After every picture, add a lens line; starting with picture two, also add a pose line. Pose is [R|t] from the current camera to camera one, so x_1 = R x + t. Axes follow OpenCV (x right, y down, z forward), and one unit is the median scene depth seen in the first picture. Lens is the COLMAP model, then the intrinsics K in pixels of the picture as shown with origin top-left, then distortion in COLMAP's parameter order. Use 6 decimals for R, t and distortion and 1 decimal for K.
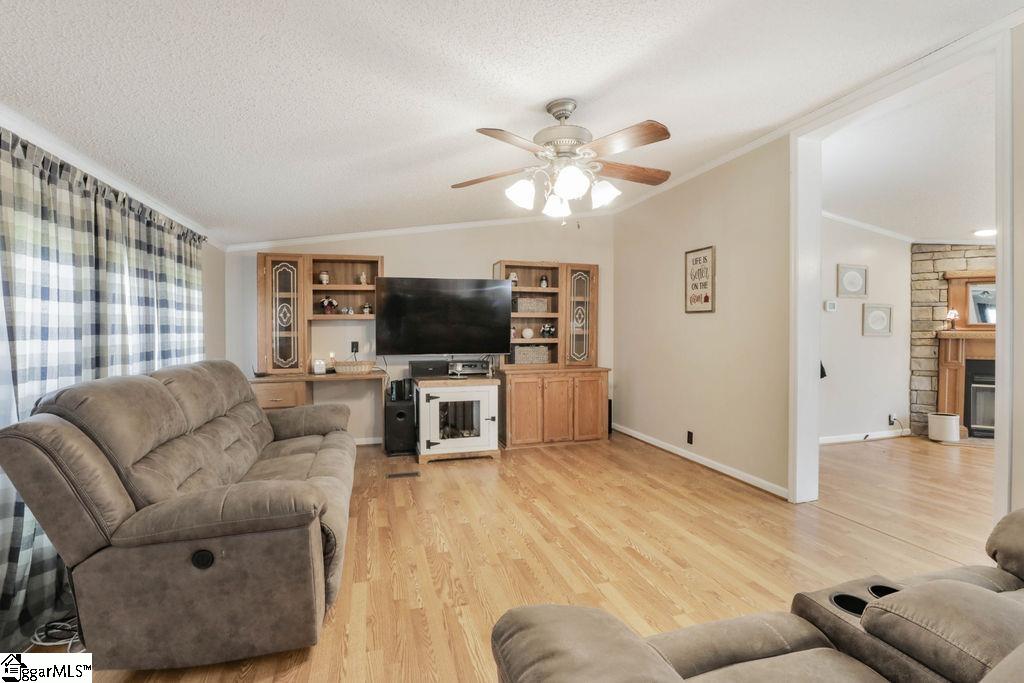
lens RADIAL K [[478.0, 0, 509.4], [0, 478.0, 334.5], [0, 0, 1]] dist [-0.011829, 0.000916]
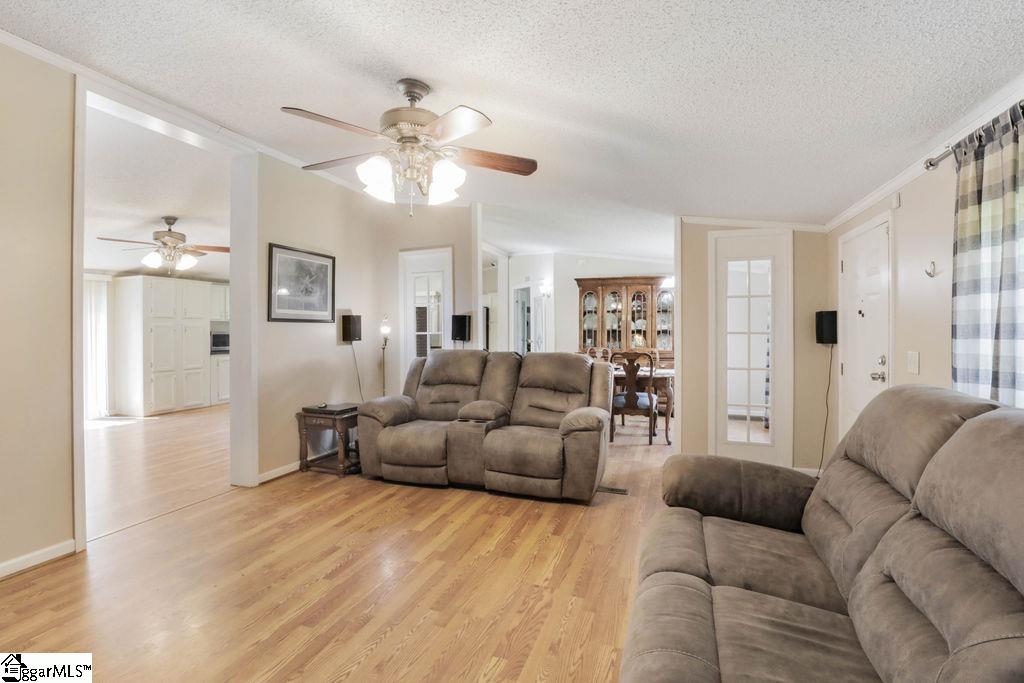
lens RADIAL K [[463.0, 0, 503.0], [0, 463.0, 330.0], [0, 0, 1]] dist [-0.019206, 0.000142]
pose [[-0.799585, 0.004515, 0.600536, -0.427453], [0.008667, 0.999954, 0.004023, -0.008770], [-0.600490, 0.008421, -0.799588, 1.211646]]
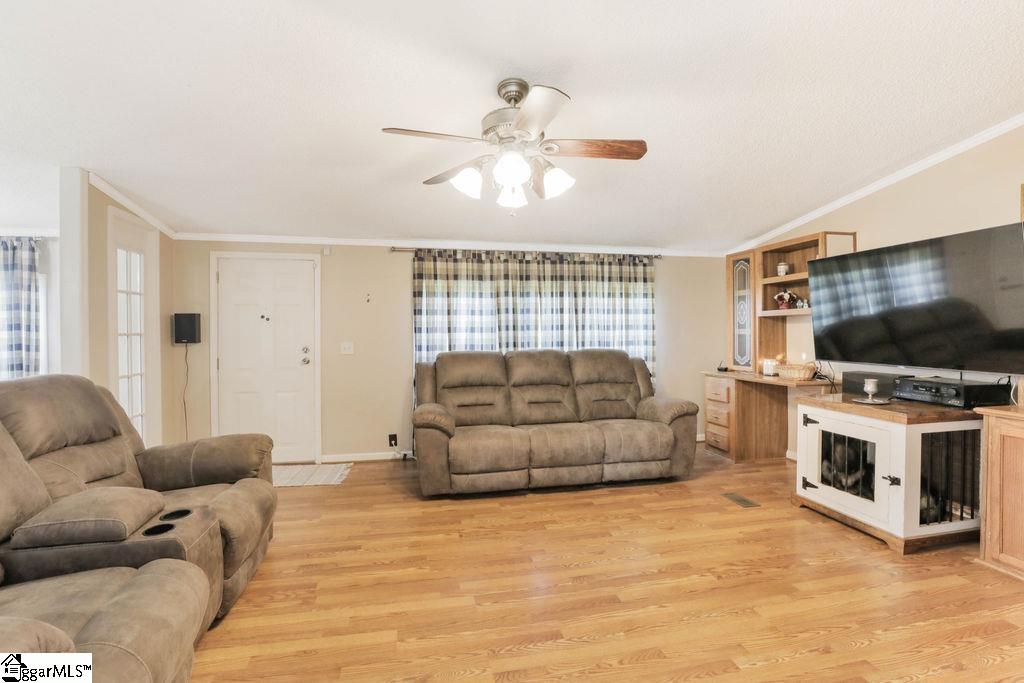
lens RADIAL K [[478.0, 0, 509.4], [0, 478.0, 334.5], [0, 0, 1]] dist [-0.011829, 0.000916]
pose [[-0.079606, 0.010934, -0.996766, 0.781163], [-0.005616, 0.999919, 0.011417, -0.004760], [0.996811, 0.006507, -0.079538, 0.801837]]
